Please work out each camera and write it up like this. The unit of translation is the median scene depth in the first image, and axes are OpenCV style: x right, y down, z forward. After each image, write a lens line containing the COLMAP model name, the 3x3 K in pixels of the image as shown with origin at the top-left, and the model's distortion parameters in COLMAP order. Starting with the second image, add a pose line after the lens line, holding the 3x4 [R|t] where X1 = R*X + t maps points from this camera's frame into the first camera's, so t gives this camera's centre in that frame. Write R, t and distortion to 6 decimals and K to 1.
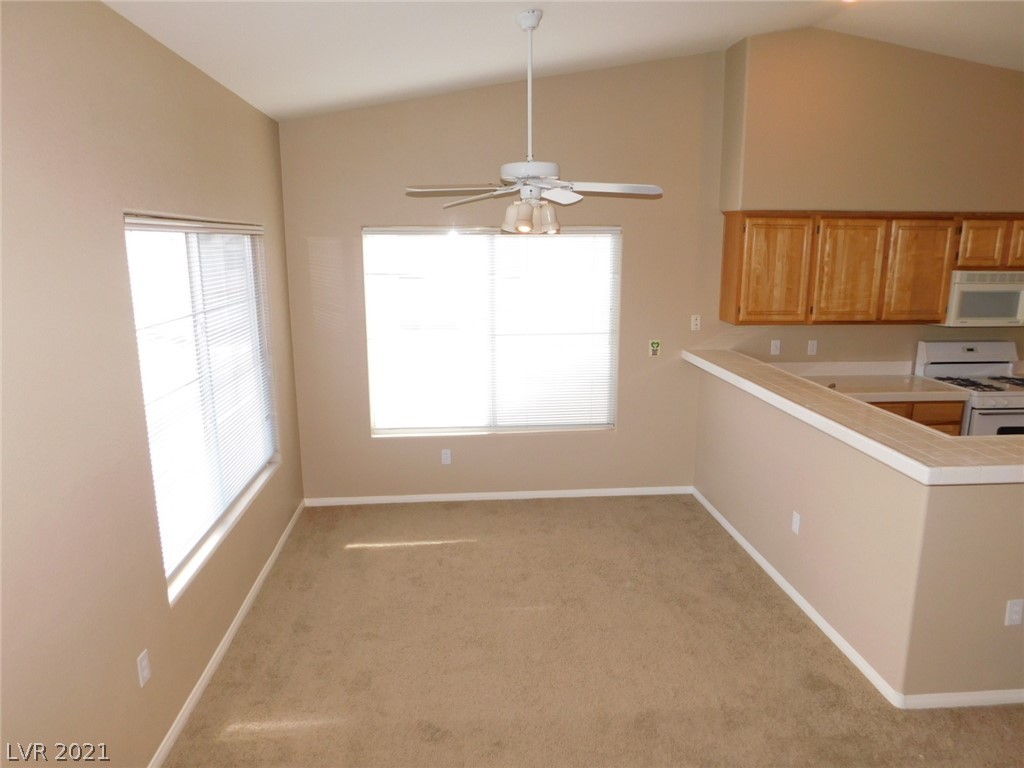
lens RADIAL K [[685.2, 0, 512.0], [0, 685.2, 384.0], [0, 0, 1]] dist [-0.059346, 0.056968]
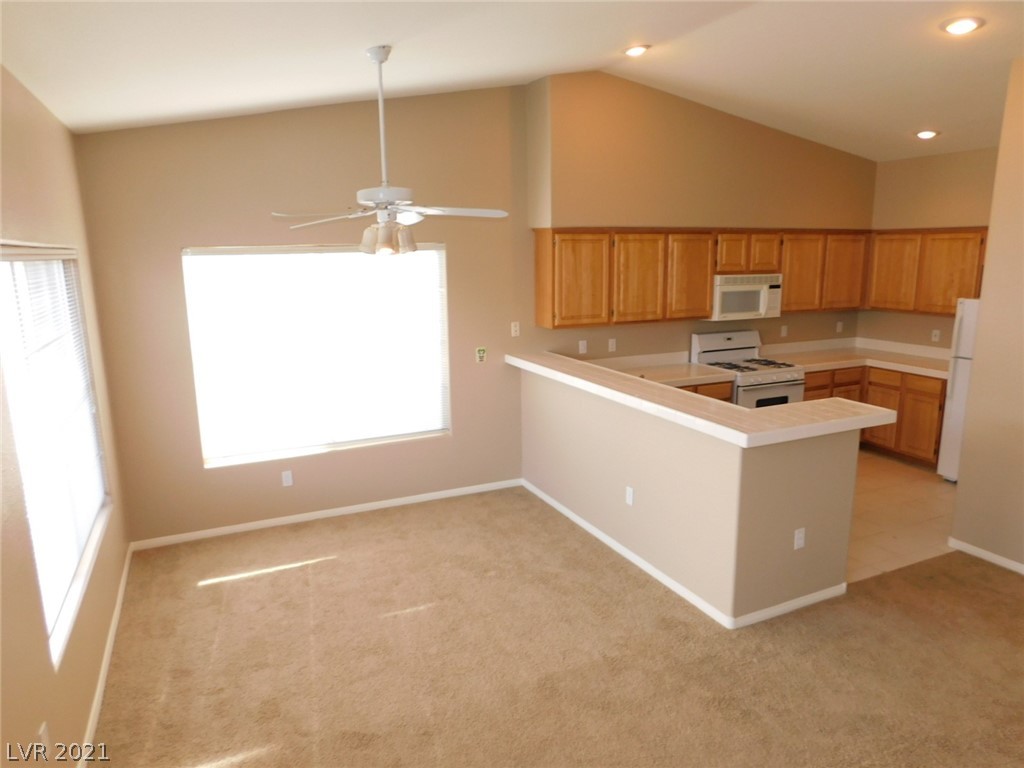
lens RADIAL K [[685.2, 0, 512.0], [0, 685.2, 384.0], [0, 0, 1]] dist [-0.059346, 0.056968]
pose [[0.941849, -0.078862, 0.326652, -0.113203], [0.082602, 0.996580, 0.002429, -0.005676], [-0.325726, 0.024695, 0.945142, -0.040011]]
